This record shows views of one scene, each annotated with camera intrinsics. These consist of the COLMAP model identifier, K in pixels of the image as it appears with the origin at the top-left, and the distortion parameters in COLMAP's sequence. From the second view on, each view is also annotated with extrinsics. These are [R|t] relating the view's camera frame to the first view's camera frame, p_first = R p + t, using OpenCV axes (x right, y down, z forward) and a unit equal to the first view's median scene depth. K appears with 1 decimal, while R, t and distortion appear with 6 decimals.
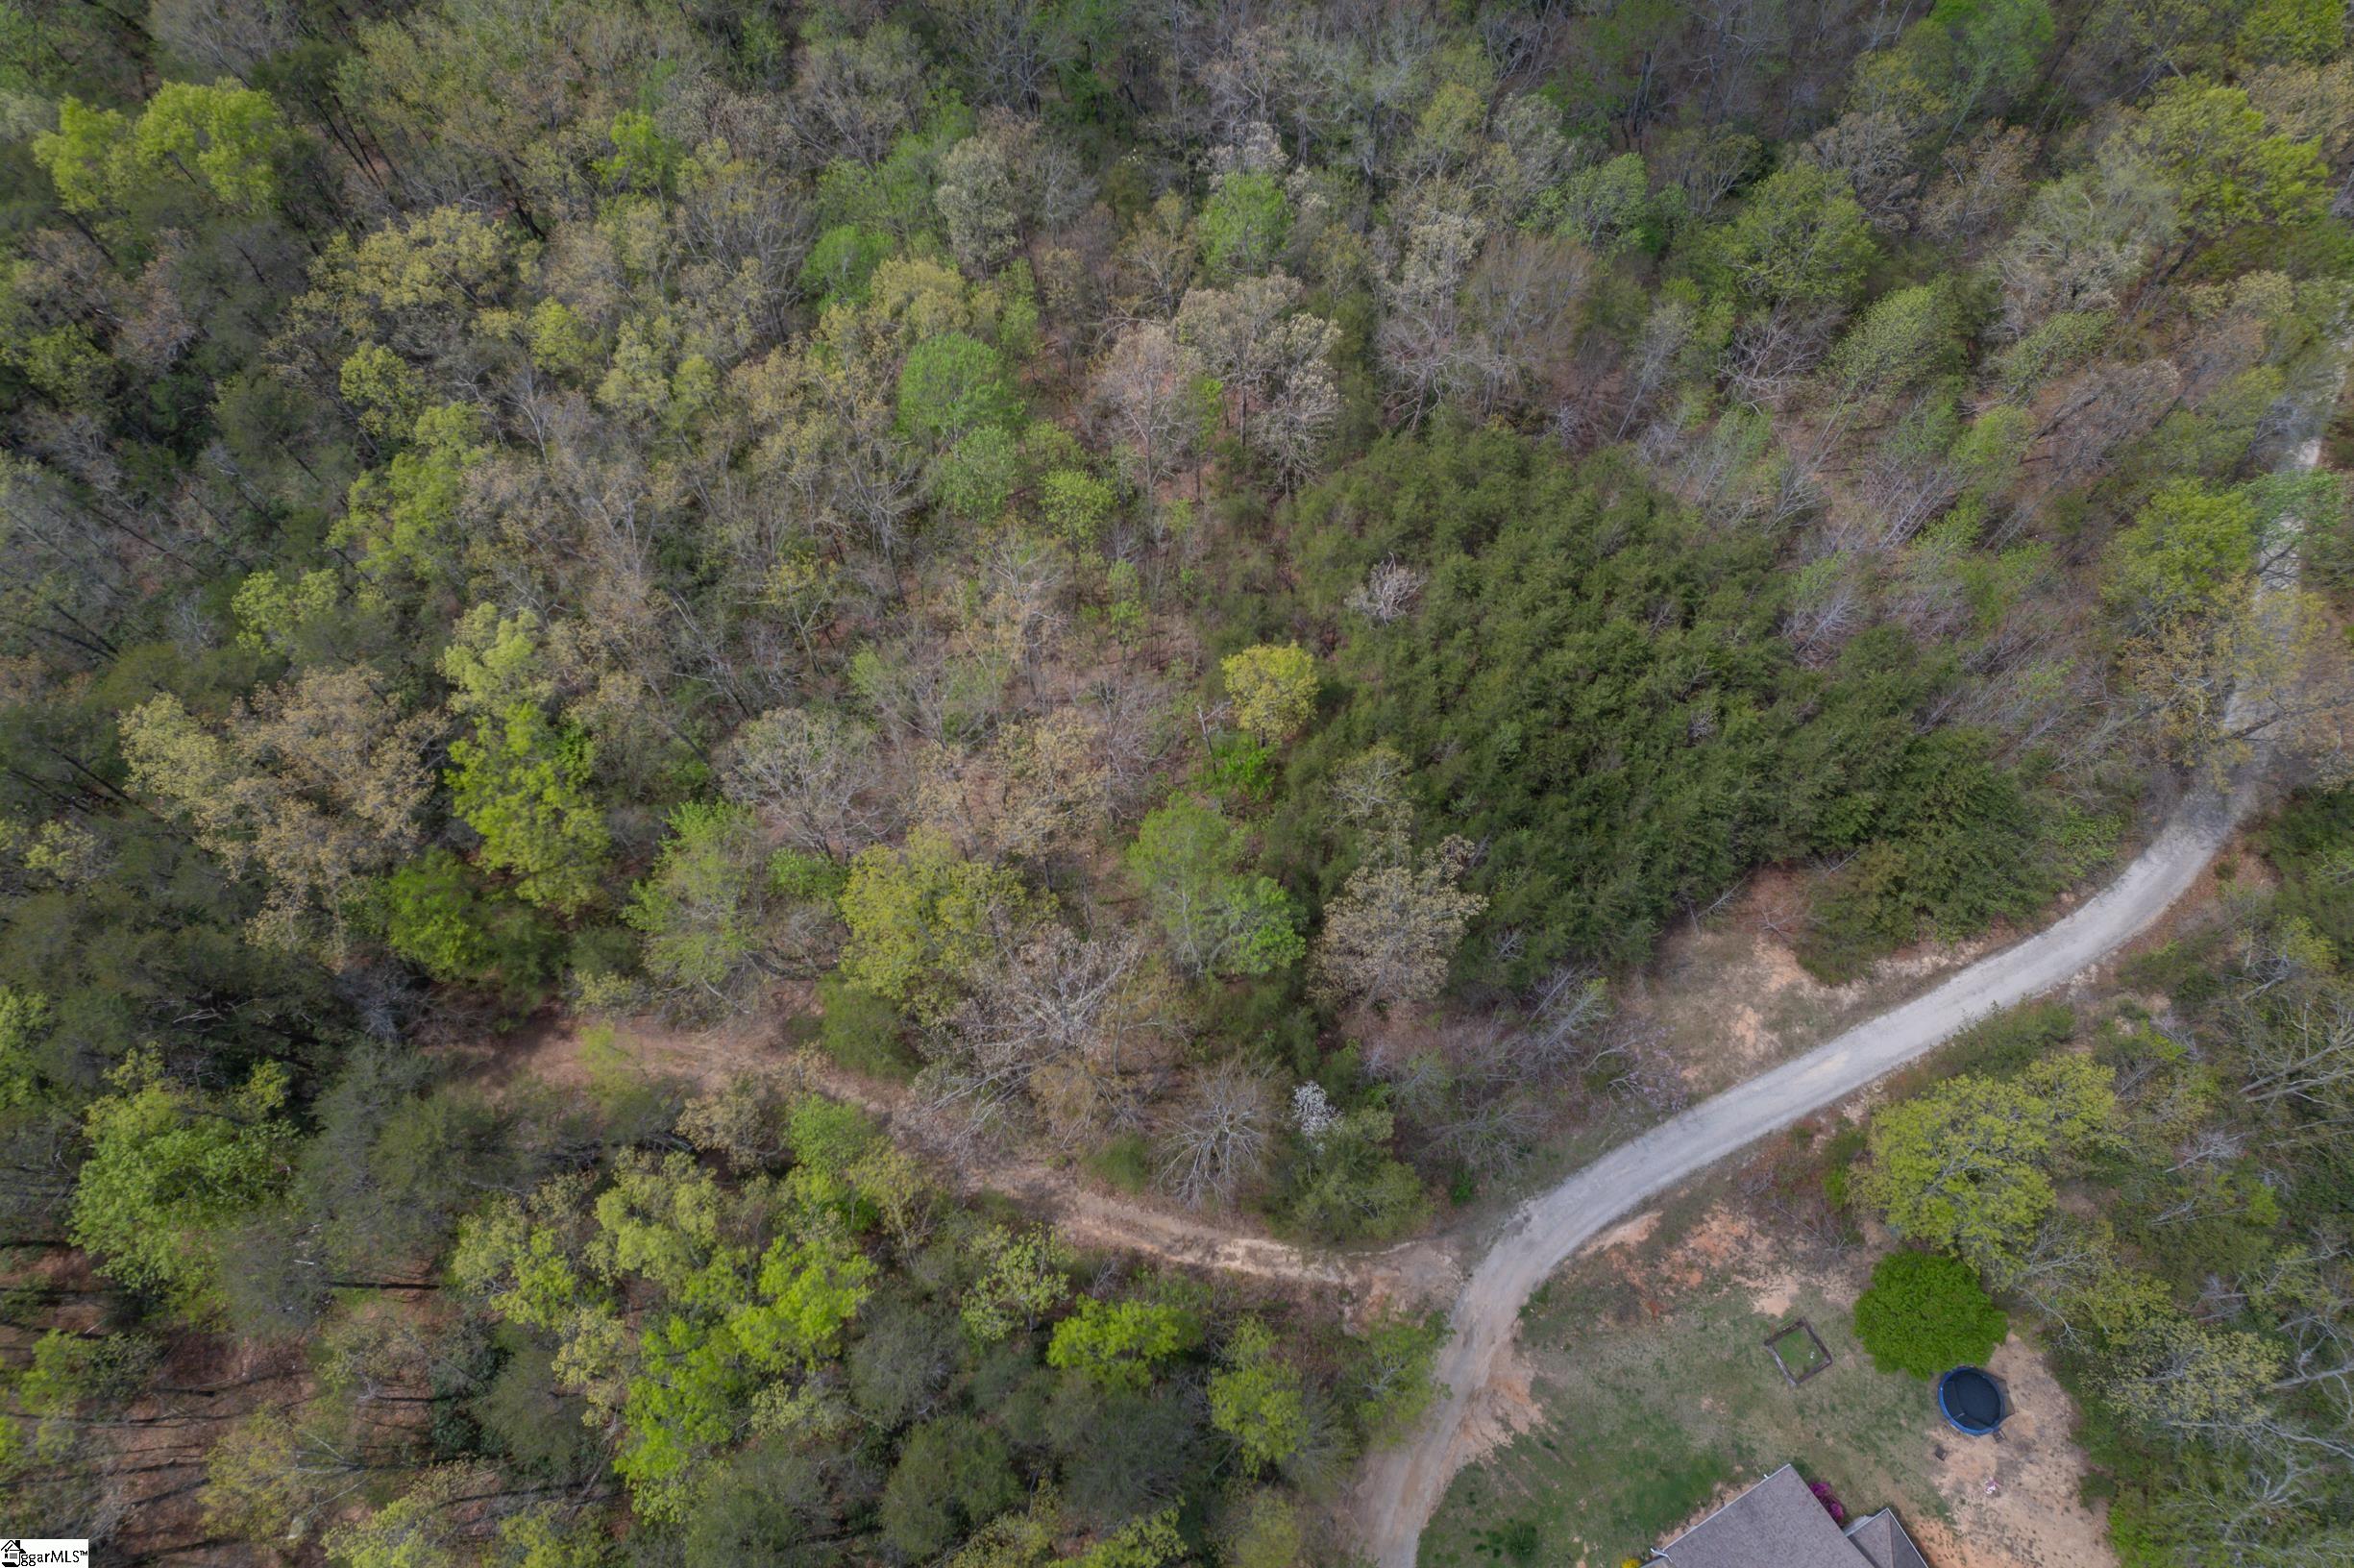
lens RADIAL K [[1543.0, 0, 1177.0], [0, 1543.0, 784.0], [0, 0, 1]] dist [-0.081978, 0.082840]
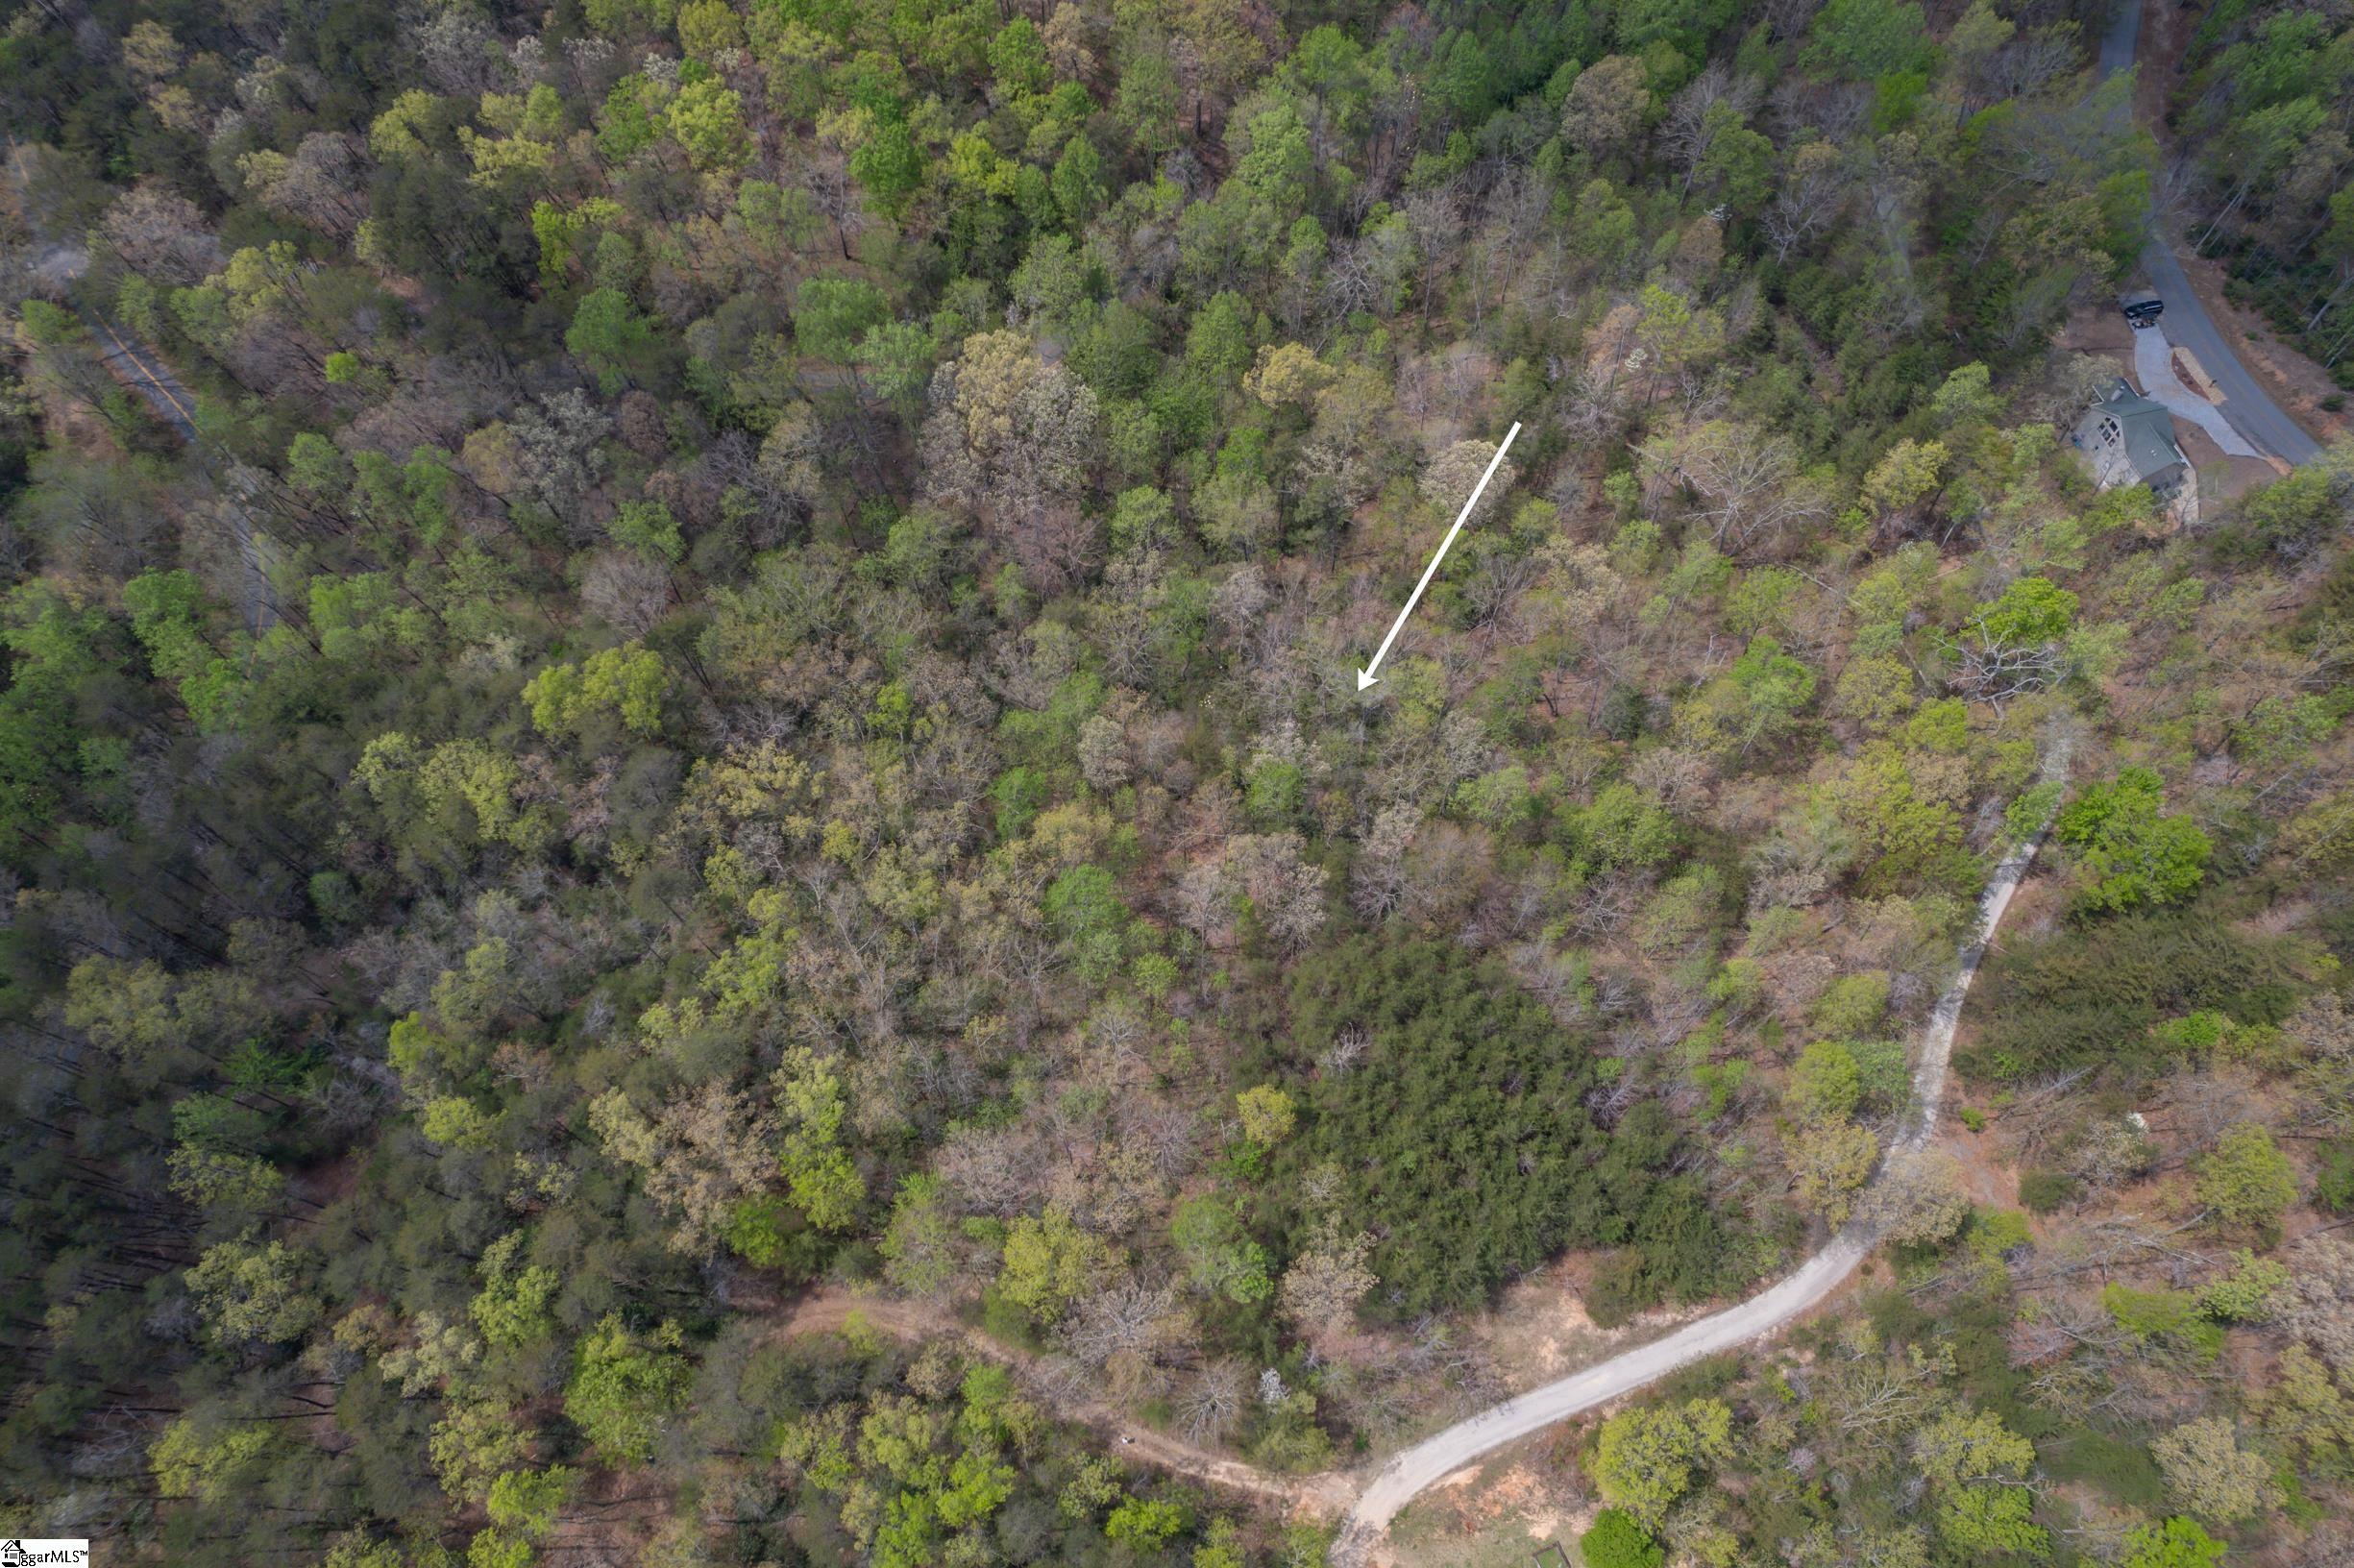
lens RADIAL K [[1545.1, 0, 1177.0], [0, 1545.1, 784.0], [0, 0, 1]] dist [-0.052387, 0.001591]
pose [[0.996943, 0.065639, -0.042379, 0.013962], [-0.068649, 0.994893, -0.073995, -0.303377], [0.037305, 0.076678, 0.996358, -0.696415]]
